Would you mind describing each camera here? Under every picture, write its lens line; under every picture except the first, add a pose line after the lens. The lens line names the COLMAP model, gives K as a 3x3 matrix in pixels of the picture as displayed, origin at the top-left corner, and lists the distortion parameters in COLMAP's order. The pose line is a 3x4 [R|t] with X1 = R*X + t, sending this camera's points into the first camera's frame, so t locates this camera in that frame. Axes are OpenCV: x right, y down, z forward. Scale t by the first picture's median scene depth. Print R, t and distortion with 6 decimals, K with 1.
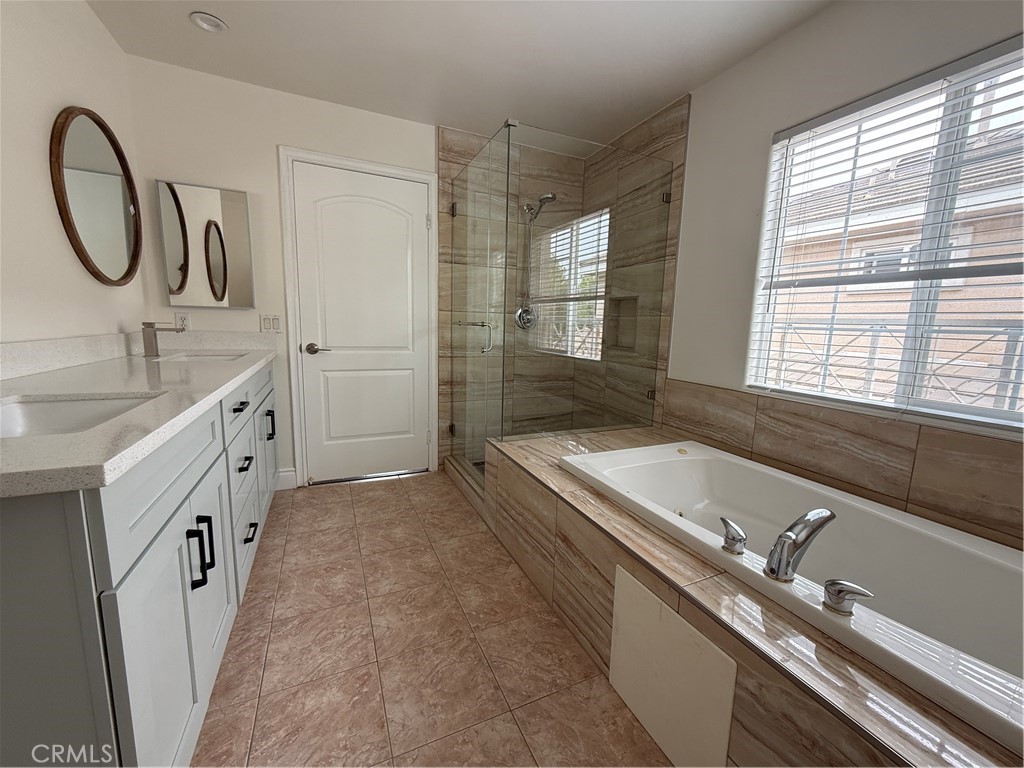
lens RADIAL K [[424.4, 0, 518.5], [0, 424.4, 390.0], [0, 0, 1]] dist [-0.001768, -0.000023]
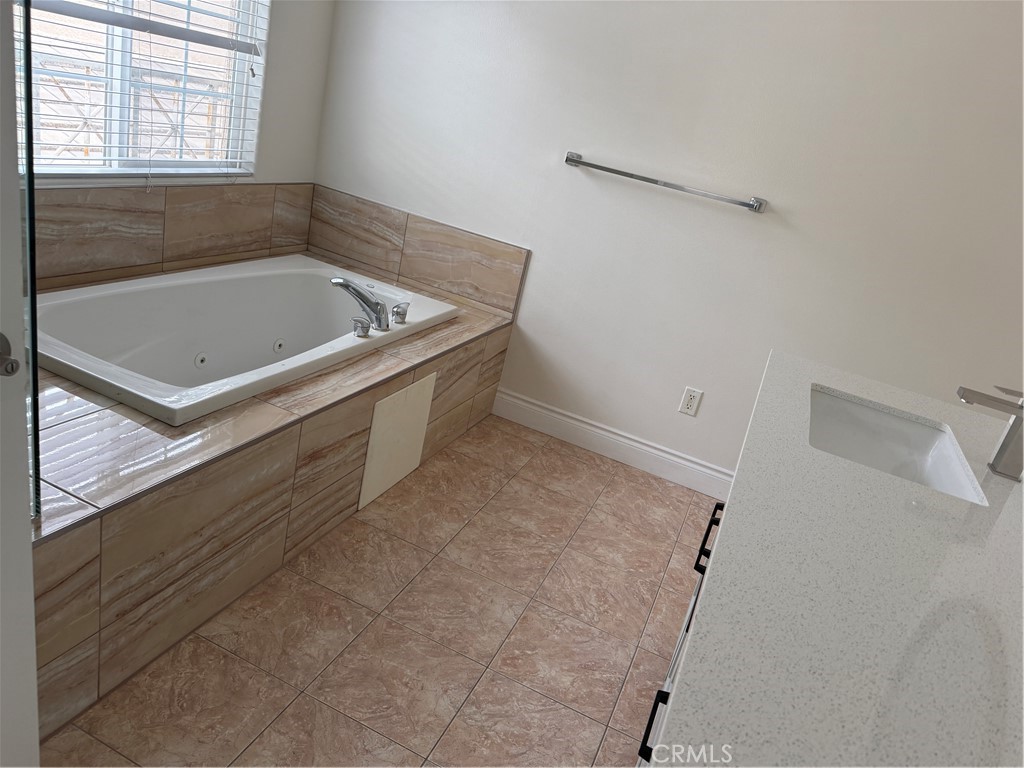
lens RADIAL K [[719.6, 0, 516.7], [0, 719.6, 381.5], [0, 0, 1]] dist [0.063520, -0.010186]
pose [[-0.664908, -0.425705, 0.613736, -0.950209], [-0.120768, 0.872145, 0.474108, -0.466693], [-0.737097, 0.241119, -0.631308, 1.641813]]
